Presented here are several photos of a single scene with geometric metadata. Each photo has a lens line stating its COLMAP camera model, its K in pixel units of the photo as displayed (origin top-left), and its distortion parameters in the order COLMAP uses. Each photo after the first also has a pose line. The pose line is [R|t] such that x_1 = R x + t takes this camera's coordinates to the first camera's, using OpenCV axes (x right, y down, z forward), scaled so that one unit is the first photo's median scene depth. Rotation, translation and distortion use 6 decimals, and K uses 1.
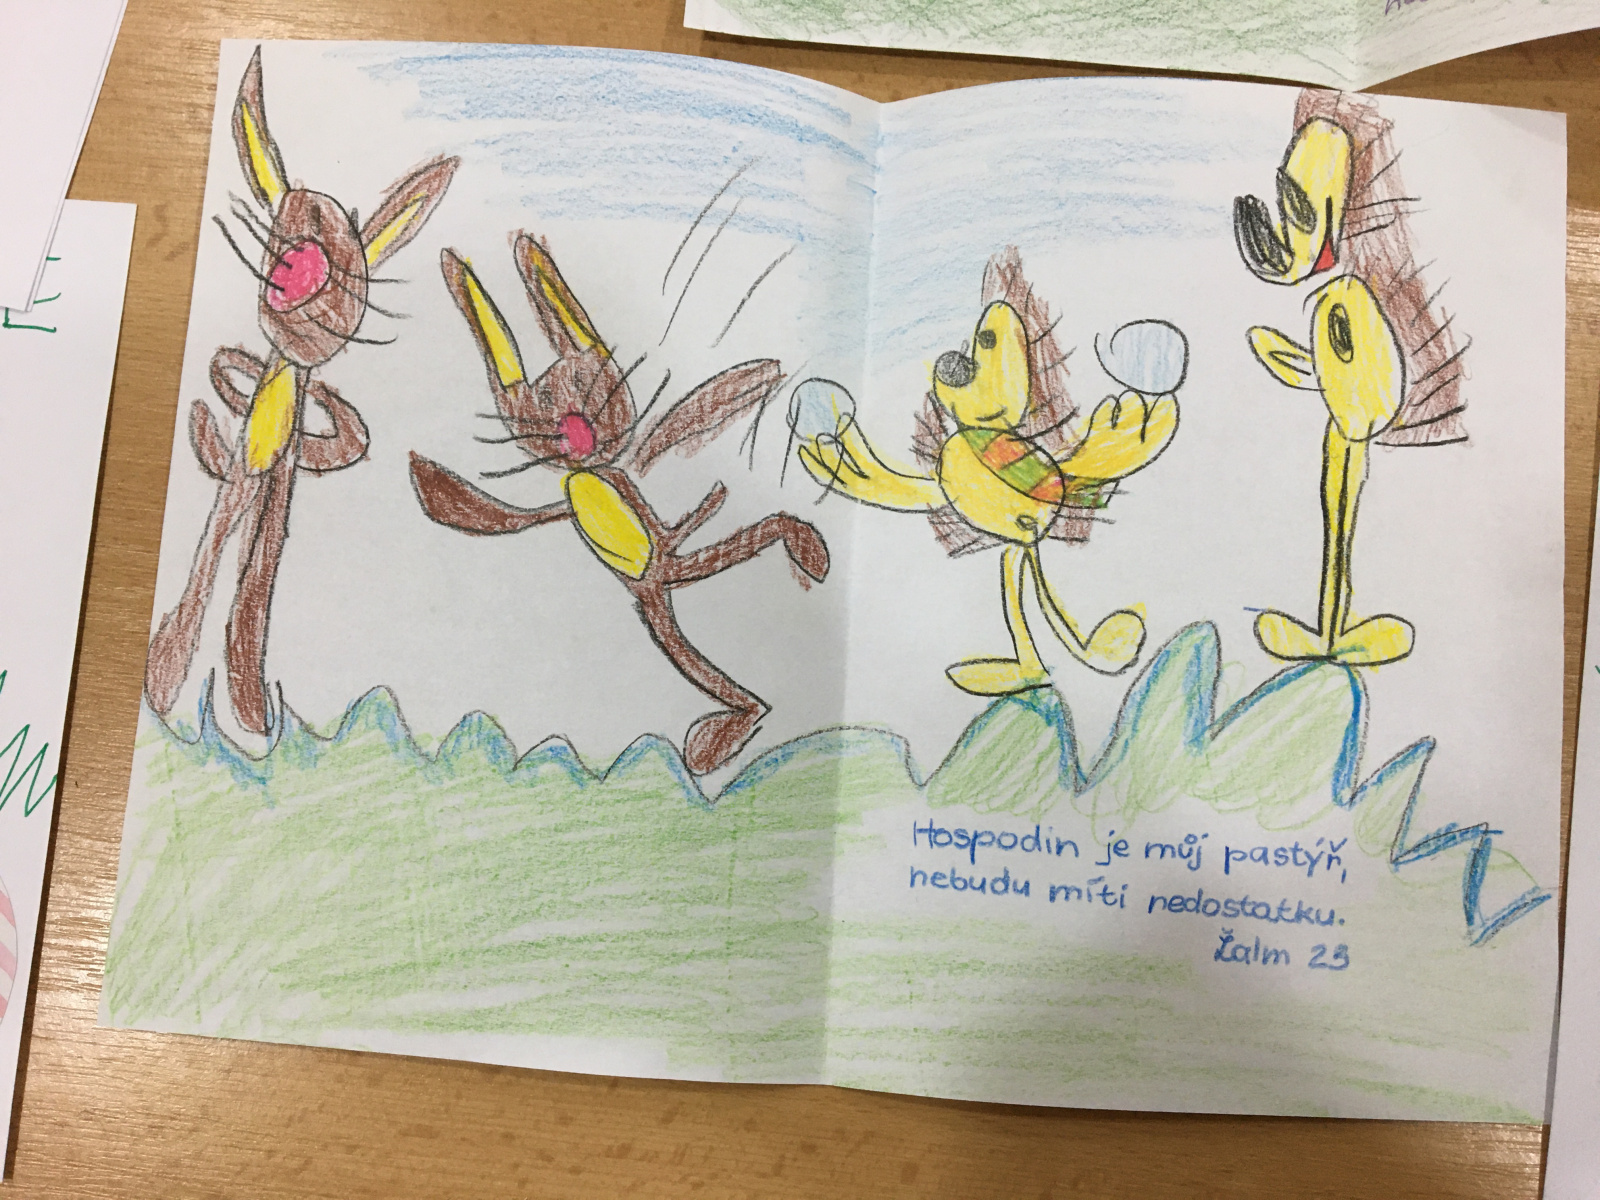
lens RADIAL K [[1349.6, 0, 796.9], [0, 1349.6, 595.6], [0, 0, 1]] dist [0.071381, -0.102012]
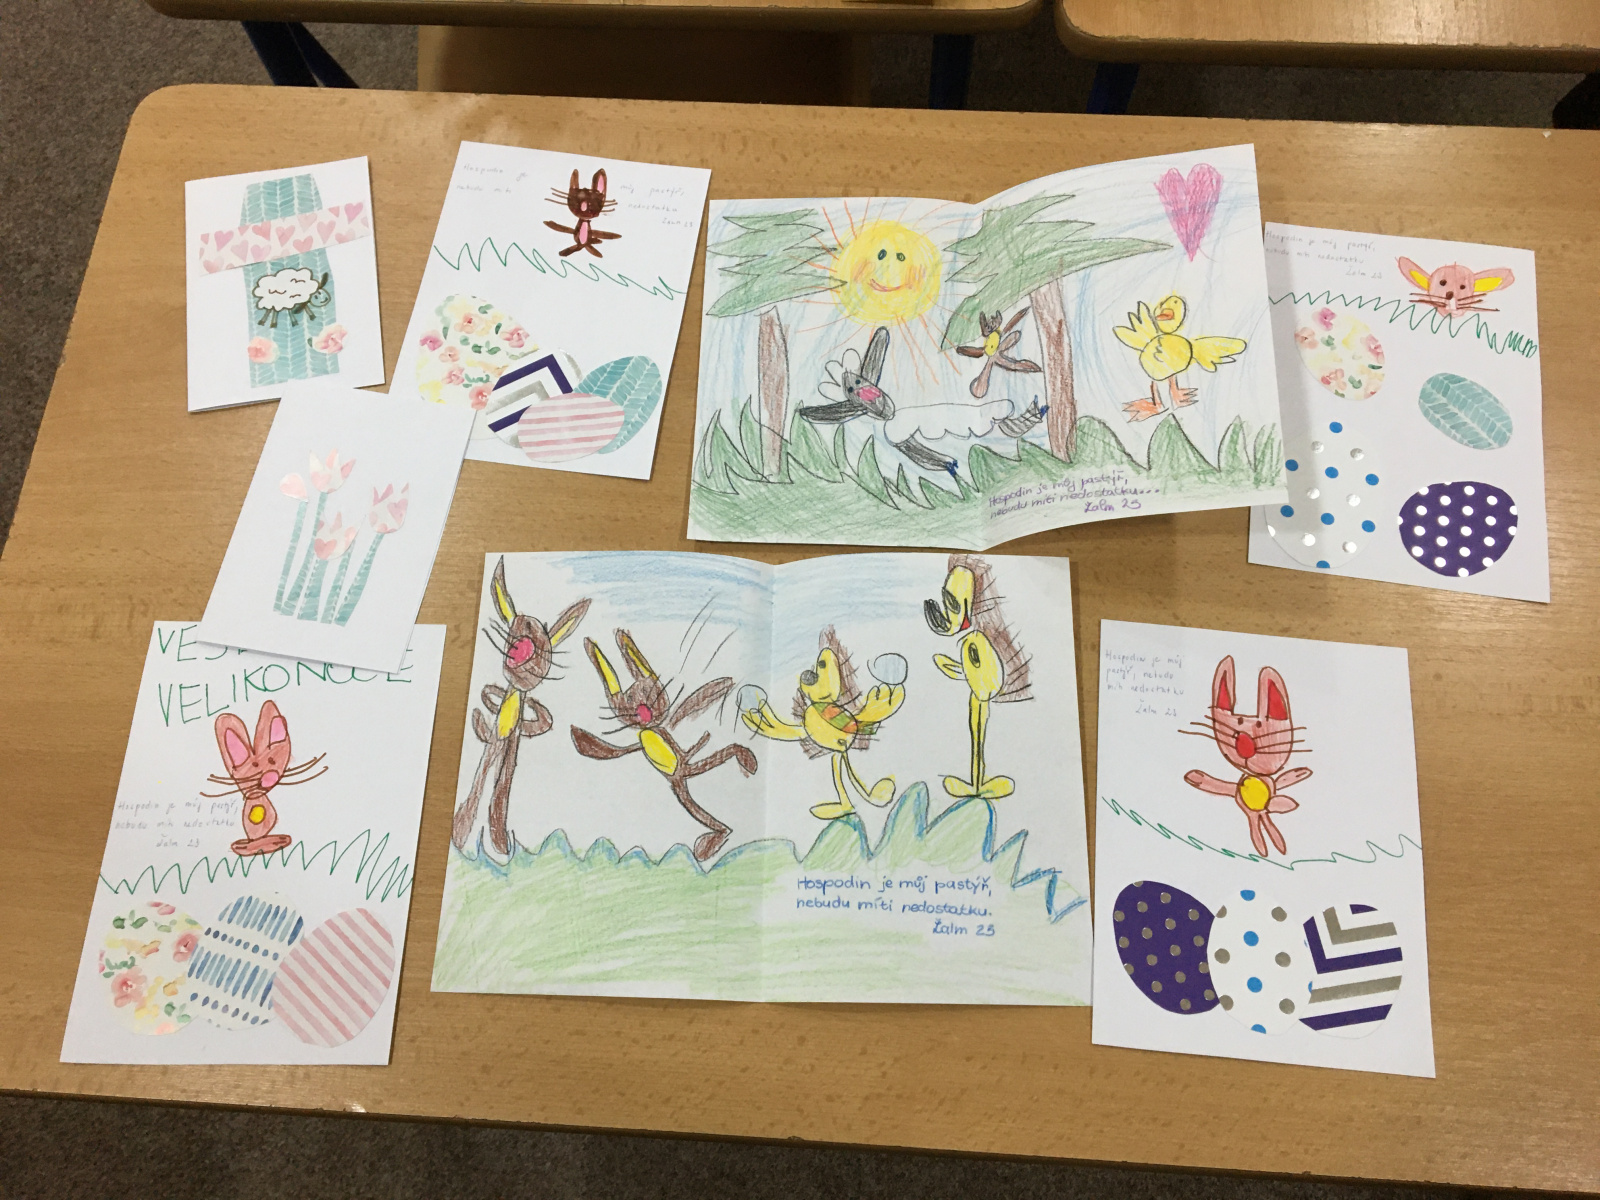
lens RADIAL K [[1349.6, 0, 805.9], [0, 1349.6, 593.7], [0, 0, 1]] dist [0.071381, -0.102012]
pose [[0.998867, -0.047501, -0.002726, 0.126404], [0.045422, 0.969073, -0.242556, 0.250405], [0.014163, 0.242158, 0.970133, -1.258824]]
